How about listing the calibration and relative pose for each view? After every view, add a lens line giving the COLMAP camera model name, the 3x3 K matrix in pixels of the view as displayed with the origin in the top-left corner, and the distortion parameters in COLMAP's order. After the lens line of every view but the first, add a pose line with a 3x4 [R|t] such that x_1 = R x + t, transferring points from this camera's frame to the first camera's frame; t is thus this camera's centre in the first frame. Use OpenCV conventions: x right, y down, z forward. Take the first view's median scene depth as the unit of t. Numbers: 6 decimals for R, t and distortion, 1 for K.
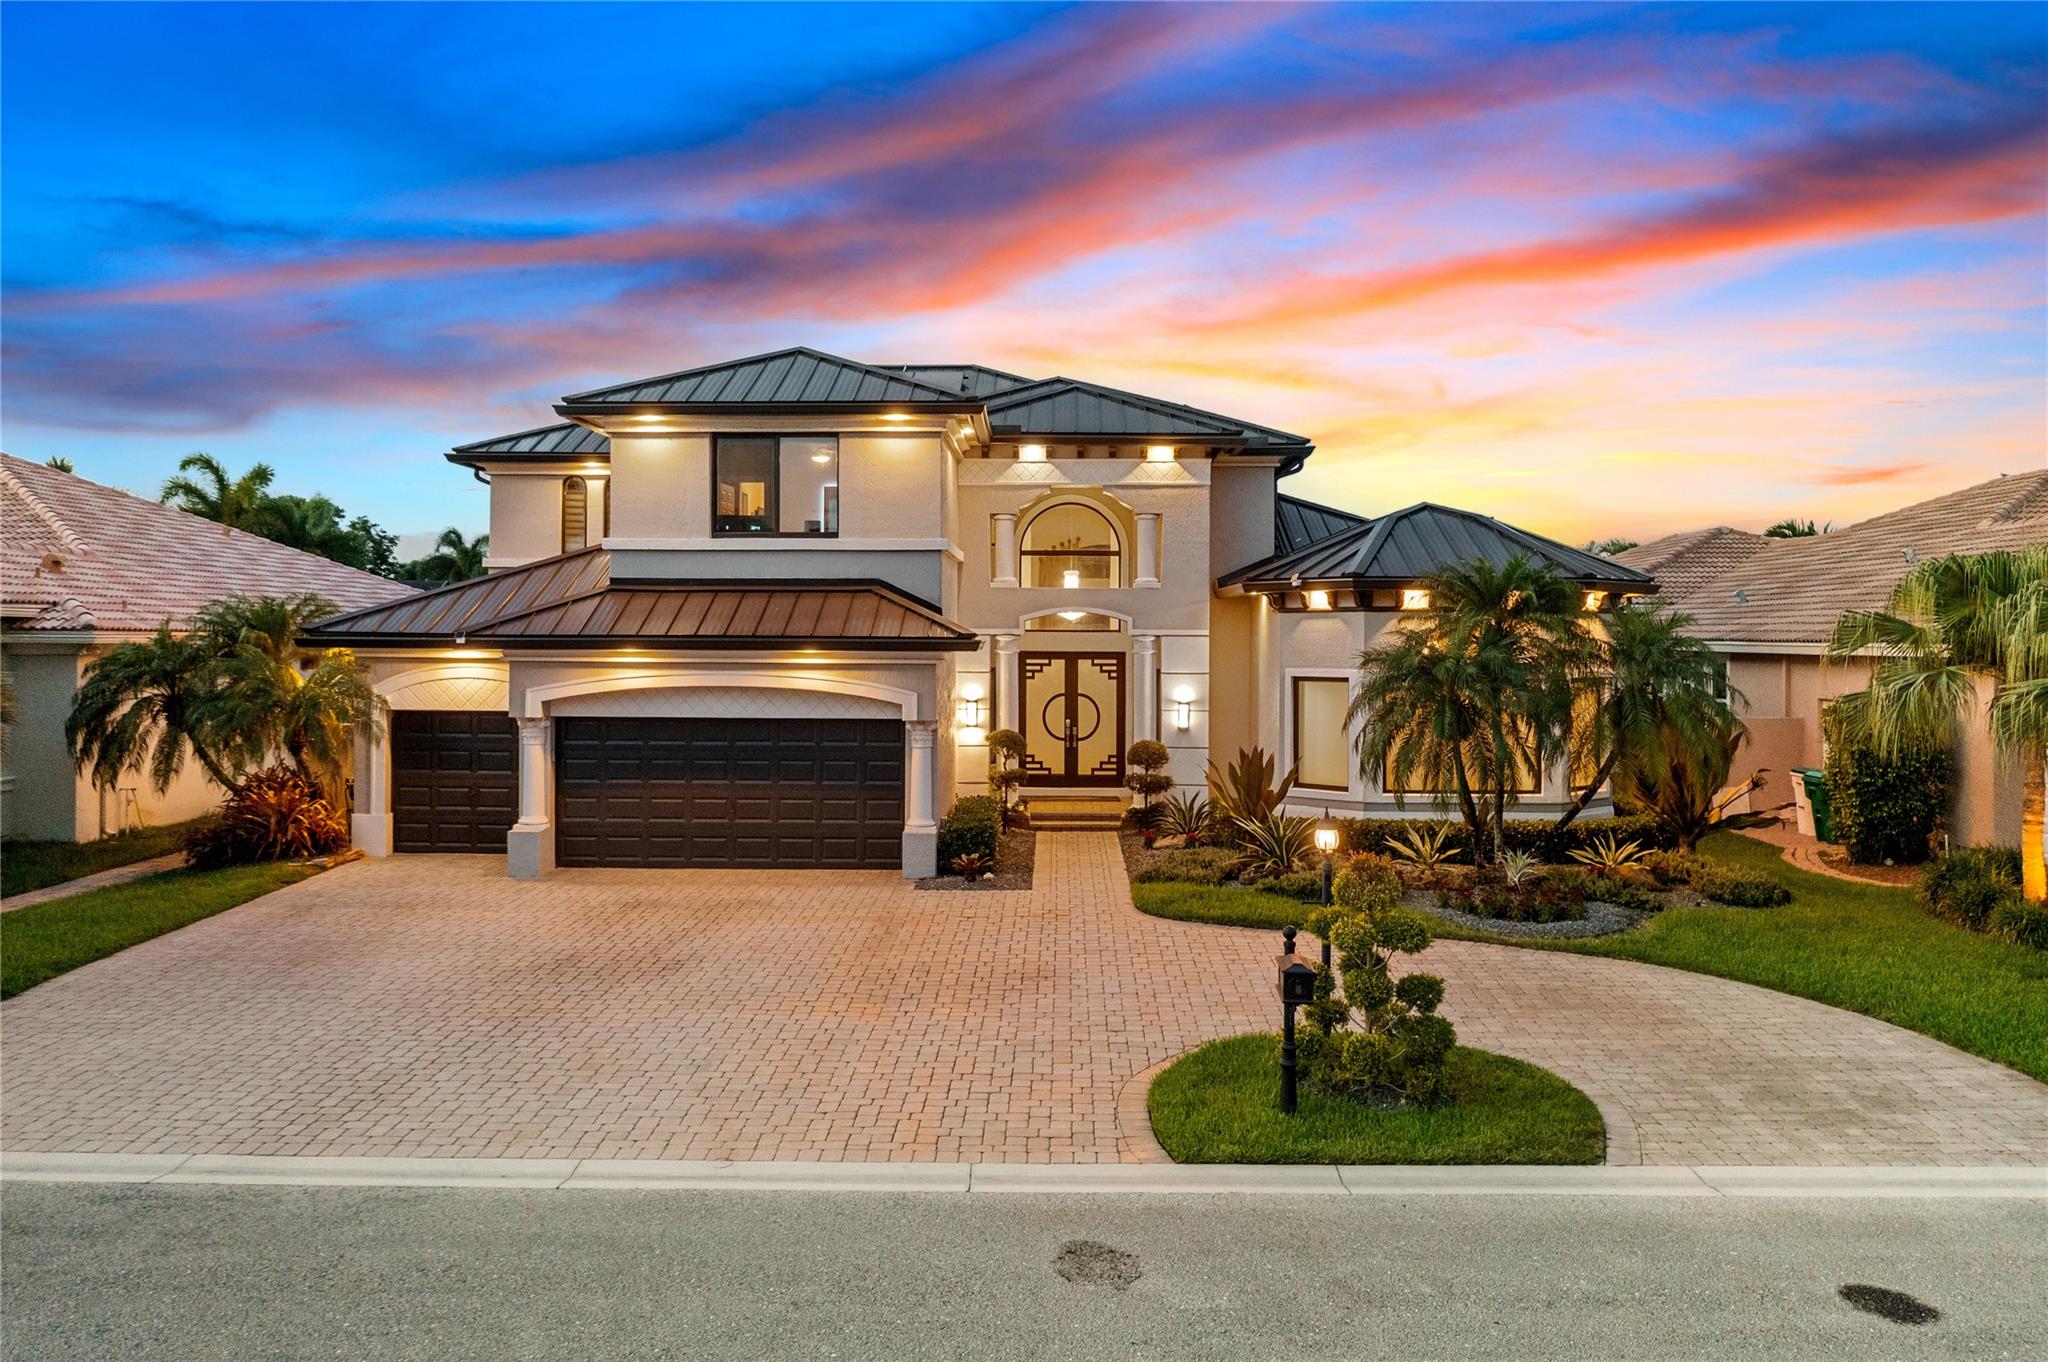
lens RADIAL K [[1648.4, 0, 1024.5], [0, 1648.4, 644.6], [0, 0, 1]] dist [-0.001655, -0.003715]
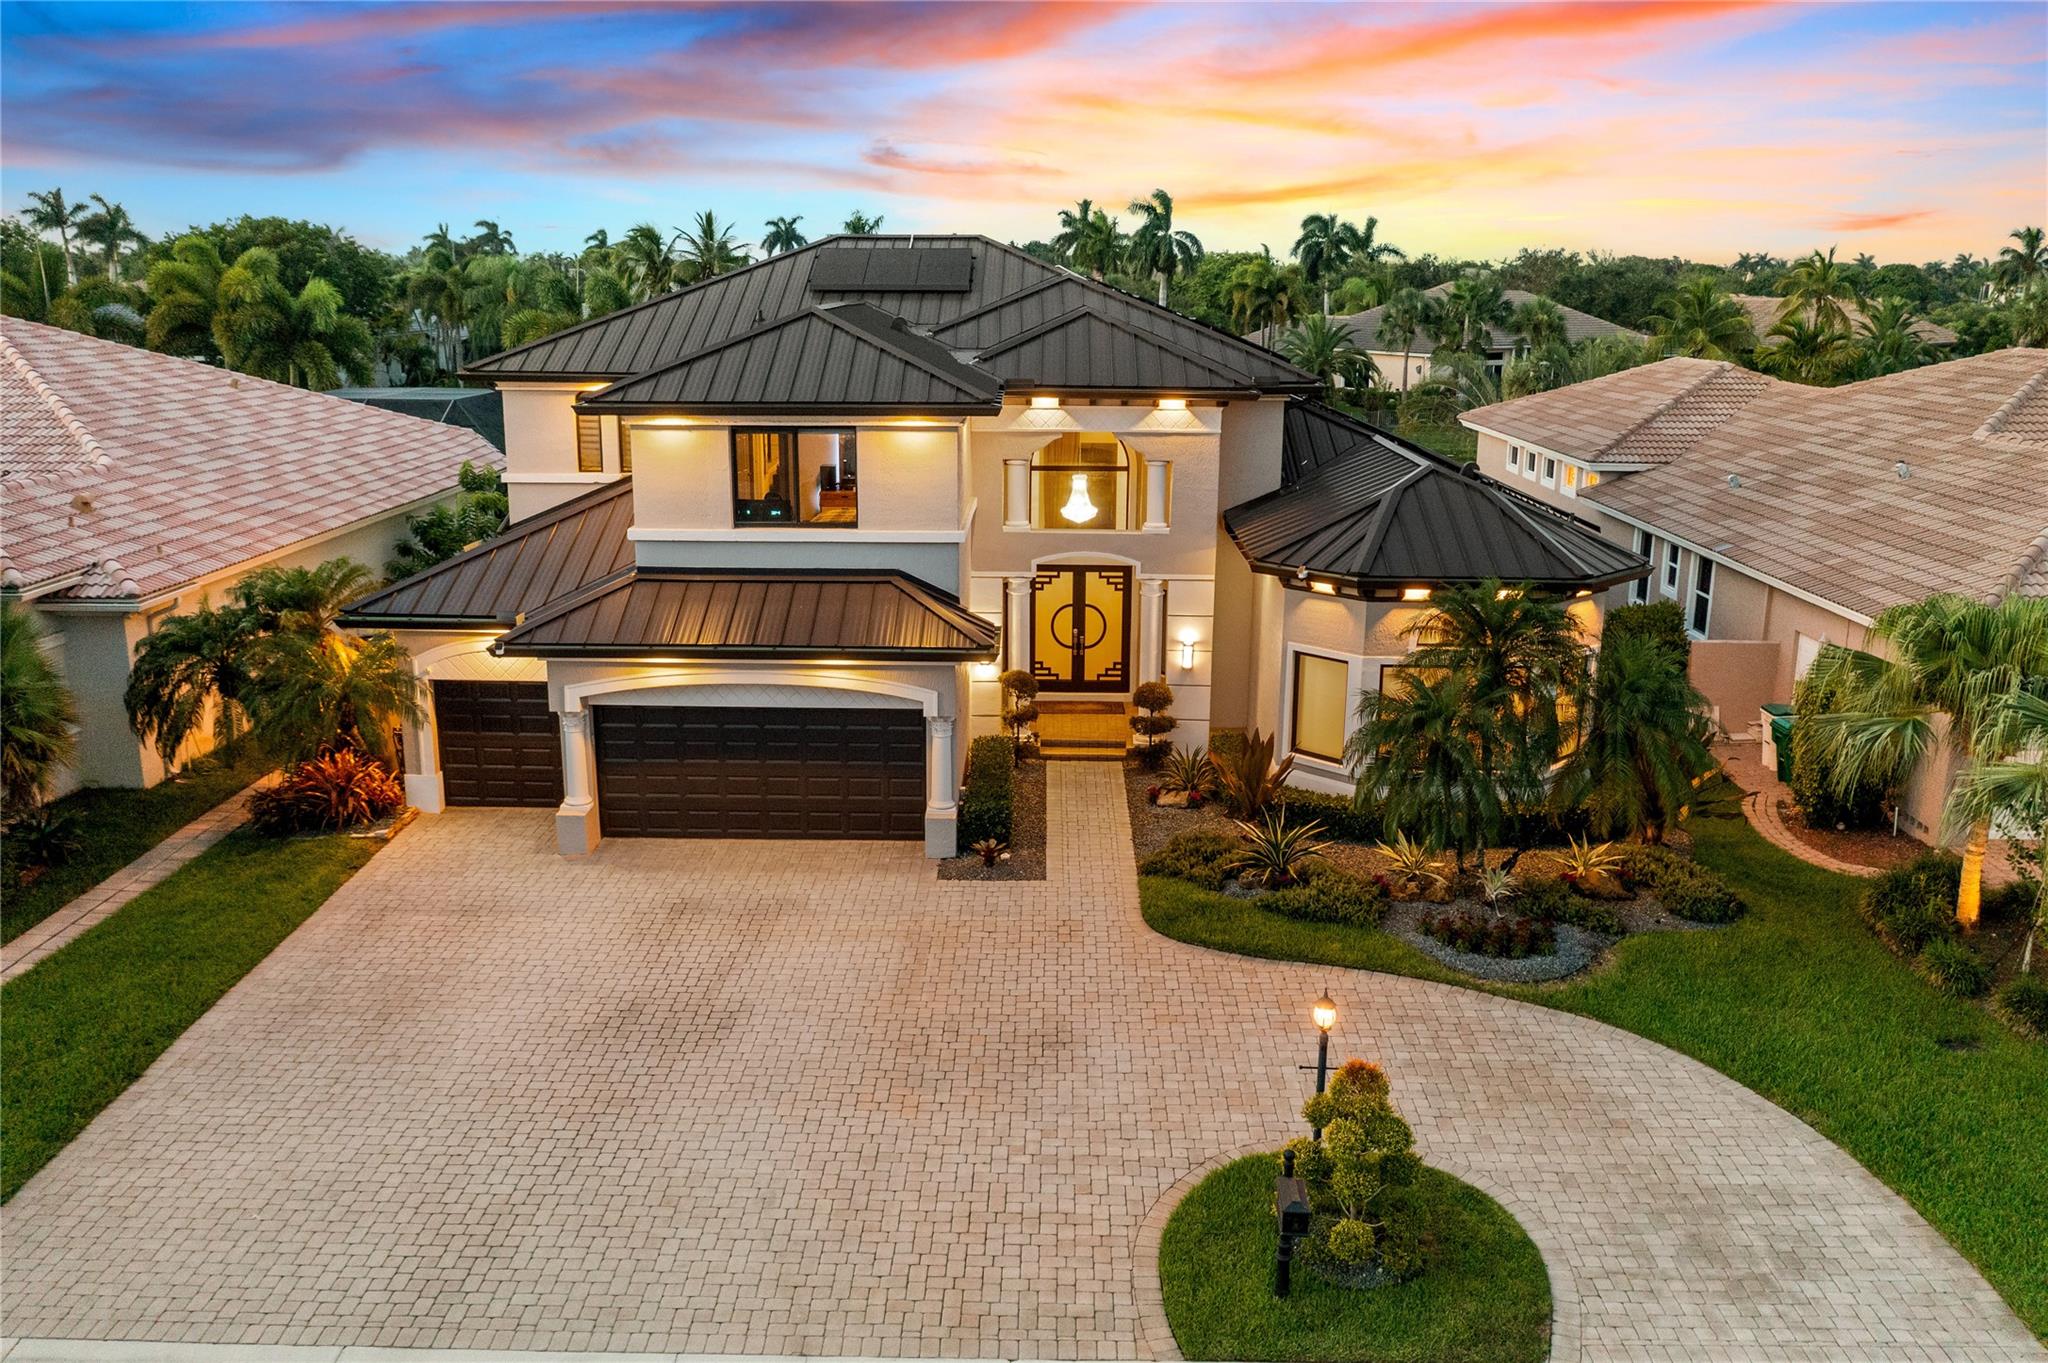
lens RADIAL K [[1622.1, 0, 1024.0], [0, 1622.1, 681.5], [0, 0, 1]] dist [-0.003169, -0.004573]
pose [[0.999984, 0.001904, 0.005244, -0.014736], [-0.003090, 0.971630, 0.236485, -0.212561], [-0.004645, -0.236497, 0.971621, -0.003185]]
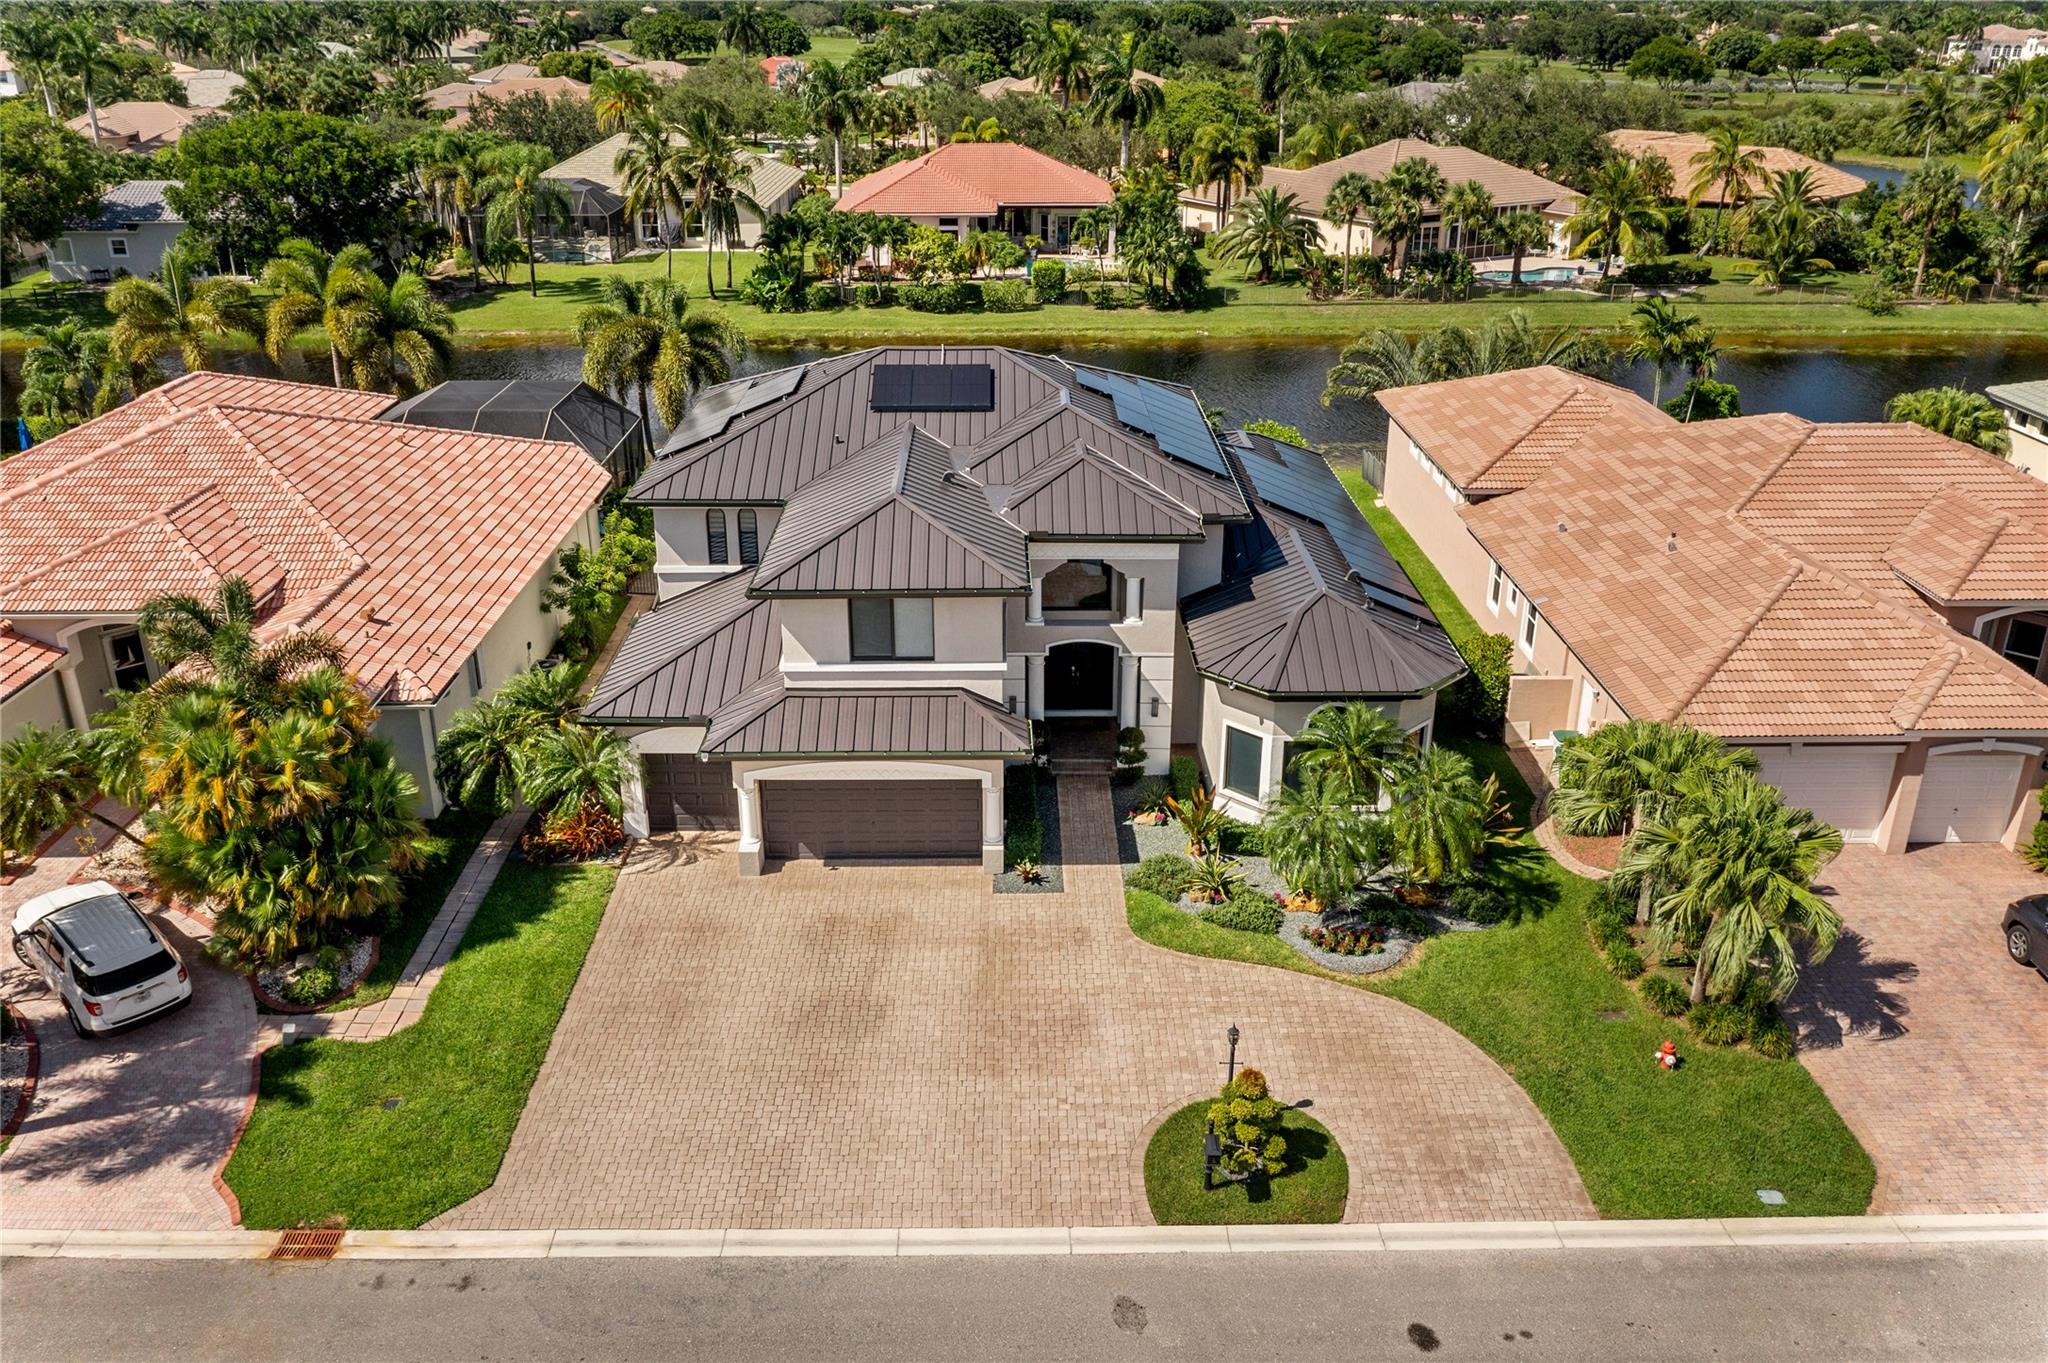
lens RADIAL K [[1622.1, 0, 1024.0], [0, 1622.1, 681.5], [0, 0, 1]] dist [-0.003169, -0.004573]
pose [[0.999445, -0.015354, 0.029555, -0.074994], [0.002713, 0.921977, 0.387234, -0.630400], [-0.033195, -0.386939, 0.921508, -0.393580]]
